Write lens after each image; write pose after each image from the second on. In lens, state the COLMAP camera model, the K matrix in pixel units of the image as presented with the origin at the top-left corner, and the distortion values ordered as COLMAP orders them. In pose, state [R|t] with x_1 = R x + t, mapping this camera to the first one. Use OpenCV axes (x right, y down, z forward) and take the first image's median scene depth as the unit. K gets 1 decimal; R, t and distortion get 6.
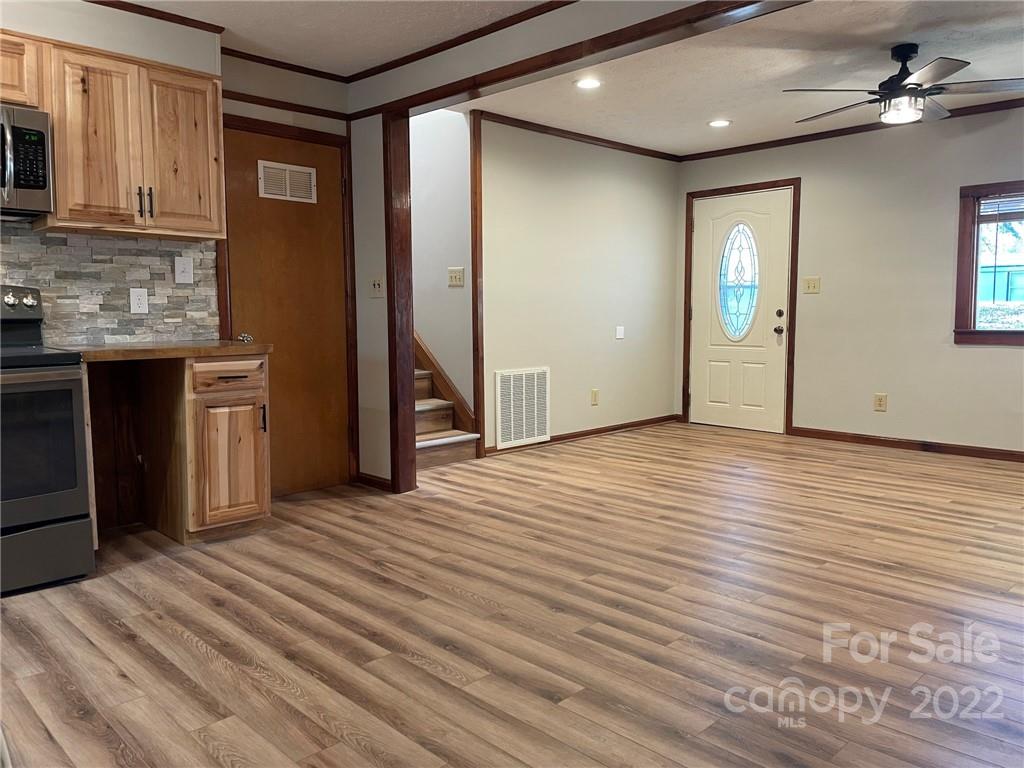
lens RADIAL K [[768.8, 0, 519.5], [0, 768.8, 378.3], [0, 0, 1]] dist [0.100273, -0.127603]
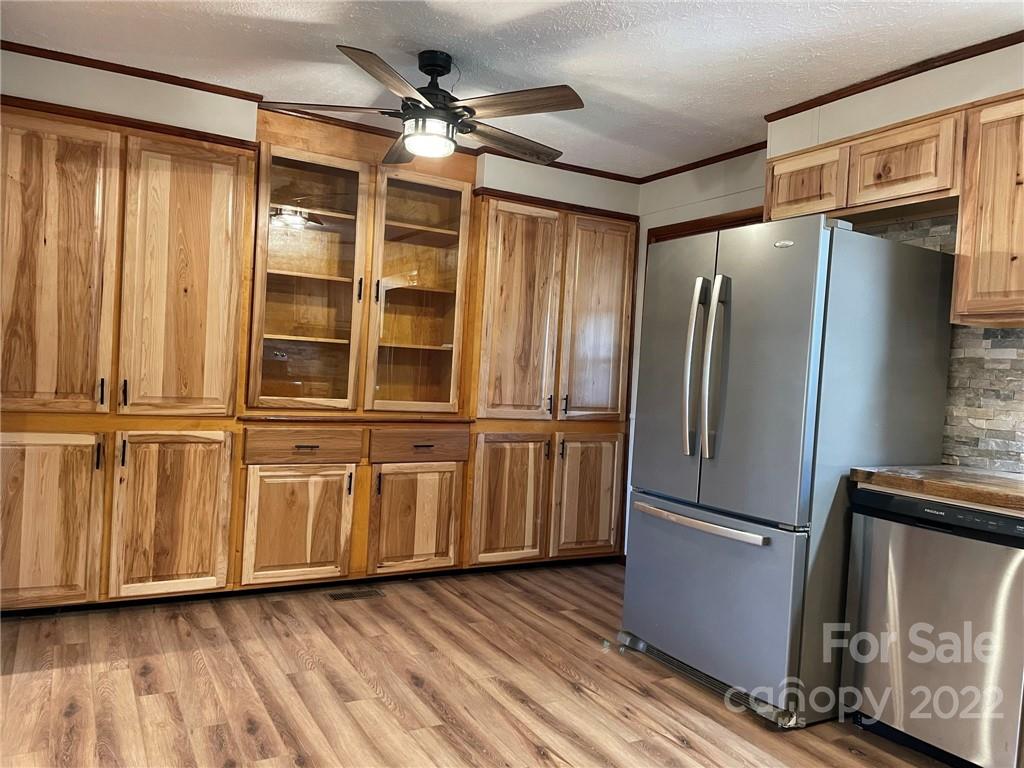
lens RADIAL K [[768.8, 0, 517.5], [0, 768.8, 390.8], [0, 0, 1]] dist [0.100273, -0.127603]
pose [[-0.963971, -0.053155, 0.260642, -0.216354], [-0.023793, 0.993134, 0.114541, -0.132416], [-0.264940, 0.104213, -0.958617, 1.084348]]
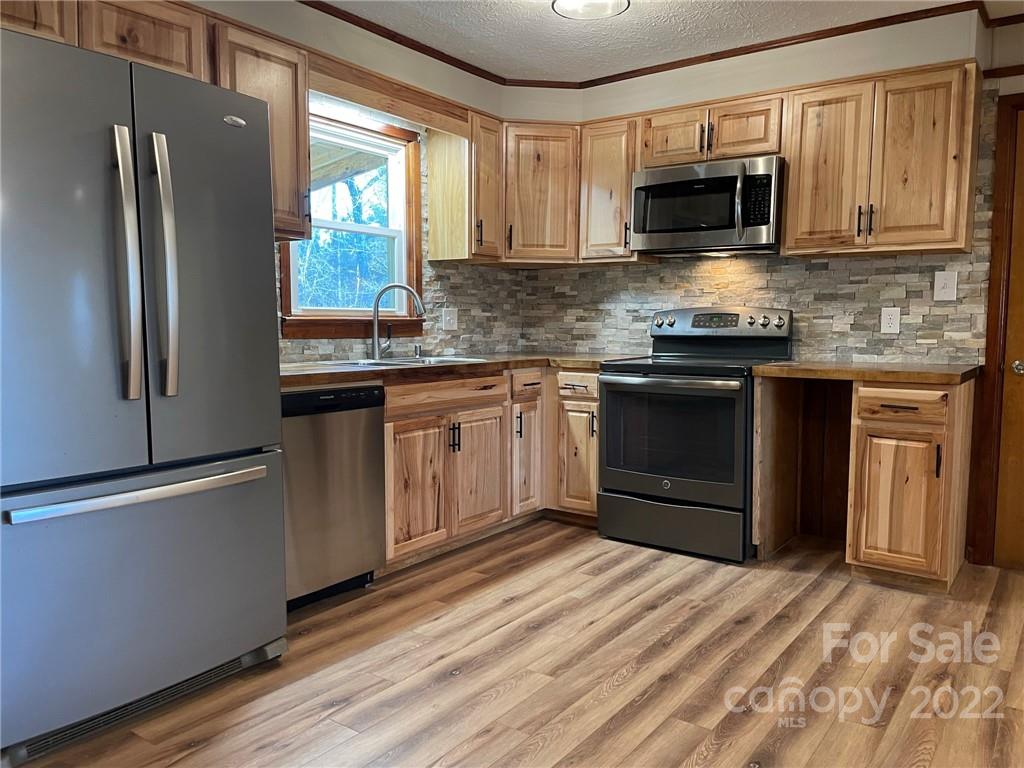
lens RADIAL K [[768.8, 0, 516.8], [0, 768.8, 386.0], [0, 0, 1]] dist [0.100273, -0.127603]
pose [[0.161308, 0.085891, -0.983159, 0.420989], [-0.093719, 0.993037, 0.071377, -0.046613], [0.982444, 0.080627, 0.168235, 0.410664]]
